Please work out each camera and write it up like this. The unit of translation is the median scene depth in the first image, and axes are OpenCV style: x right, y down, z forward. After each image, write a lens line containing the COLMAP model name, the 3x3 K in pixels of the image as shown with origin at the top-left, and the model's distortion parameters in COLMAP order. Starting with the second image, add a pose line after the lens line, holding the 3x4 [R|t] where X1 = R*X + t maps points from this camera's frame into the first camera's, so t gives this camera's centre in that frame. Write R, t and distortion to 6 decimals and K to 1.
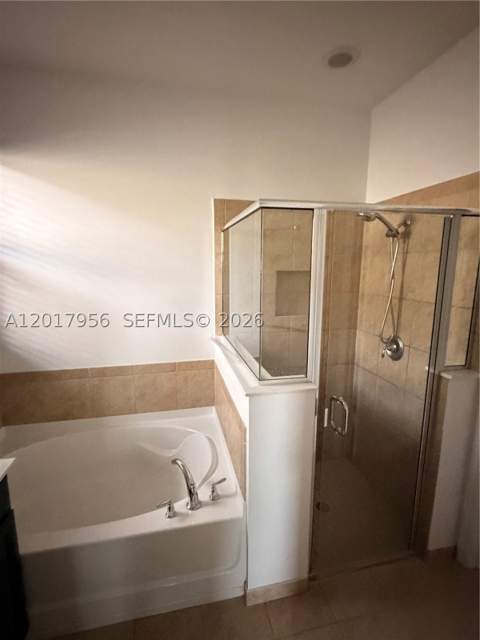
lens RADIAL K [[313.0, 0, 238.8], [0, 313.0, 320.1], [0, 0, 1]] dist [-0.006152, -0.001642]
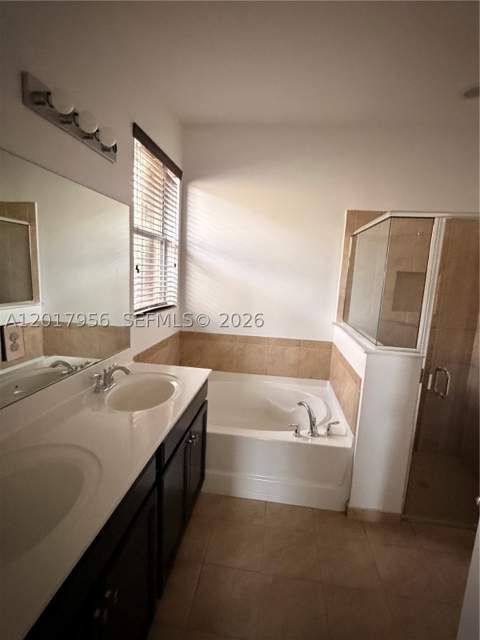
lens RADIAL K [[313.0, 0, 239.5], [0, 313.0, 319.9], [0, 0, 1]] dist [-0.006152, -0.001642]
pose [[0.941046, 0.097324, -0.323975, -0.044231], [-0.107081, 0.994173, -0.012381, 0.120677], [0.320882, 0.046343, 0.945985, -0.332399]]
